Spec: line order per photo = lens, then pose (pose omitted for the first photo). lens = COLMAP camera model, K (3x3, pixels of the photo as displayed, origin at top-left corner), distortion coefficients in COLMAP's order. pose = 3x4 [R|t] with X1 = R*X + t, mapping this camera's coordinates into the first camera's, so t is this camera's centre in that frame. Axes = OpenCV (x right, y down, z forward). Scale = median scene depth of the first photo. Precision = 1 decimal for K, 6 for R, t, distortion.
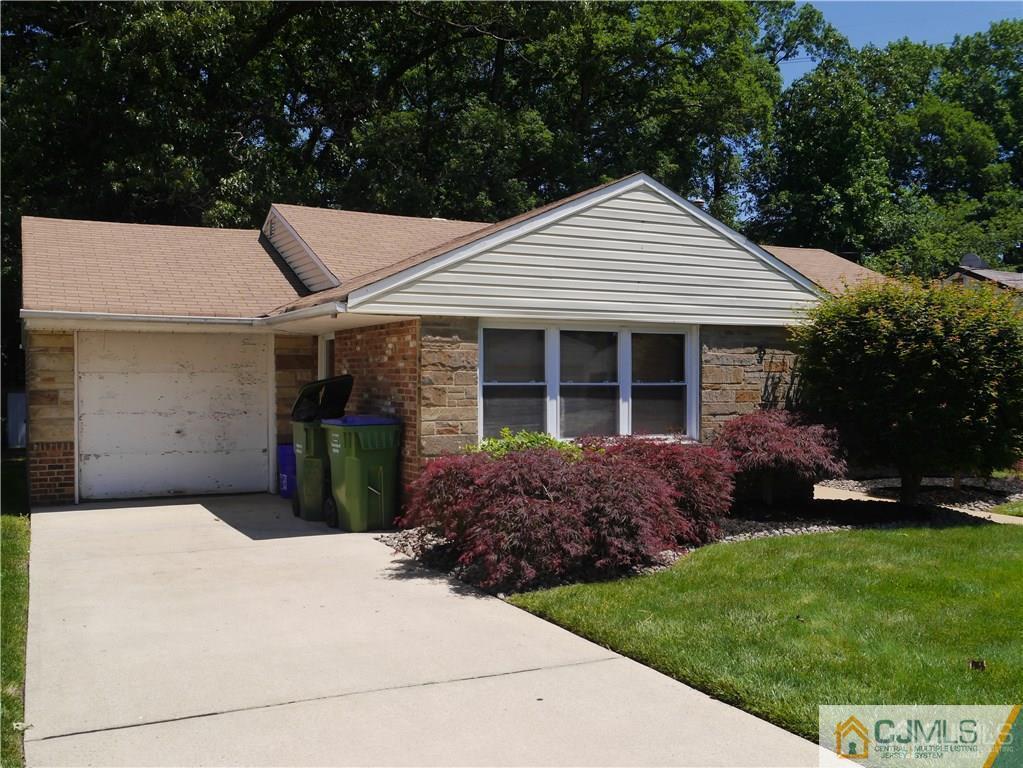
lens RADIAL K [[1313.3, 0, 511.6], [0, 1313.3, 386.7], [0, 0, 1]] dist [-0.008019, 0.000000]
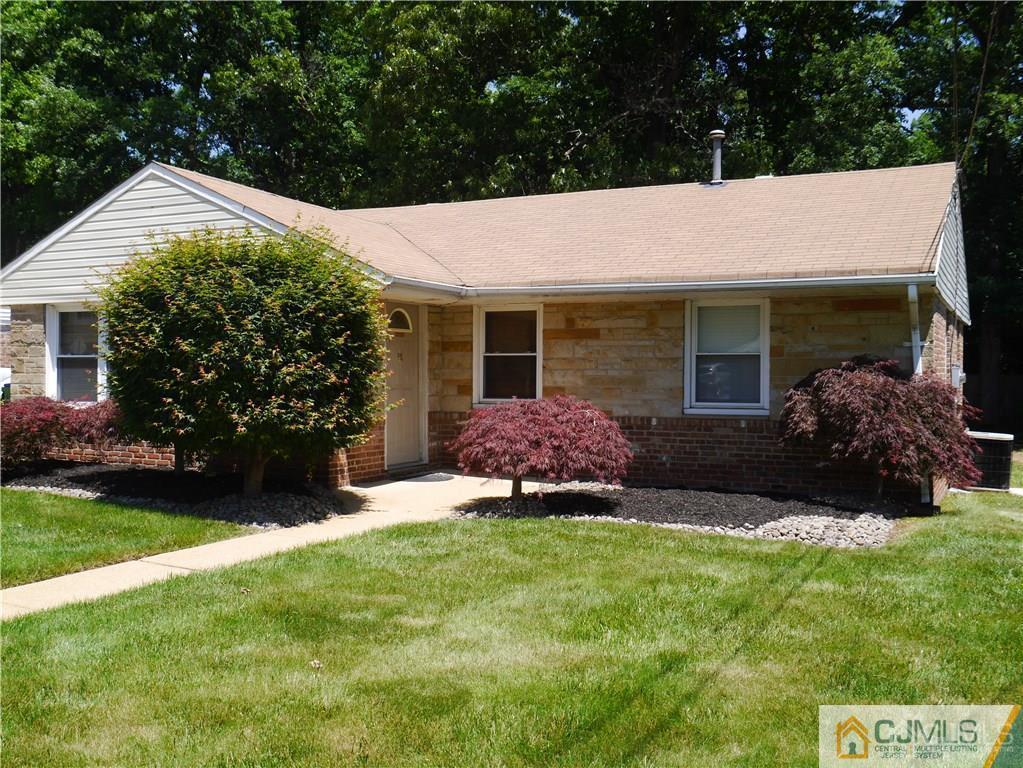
lens RADIAL K [[1313.3, 0, 511.5], [0, 1313.3, 380.8], [0, 0, 1]] dist [-0.008019, 0.000000]
pose [[0.378120, 0.016973, -0.925601, 1.284716], [0.002203, 0.999813, 0.019234, -0.001639], [0.925754, -0.009312, 0.378012, 0.900855]]
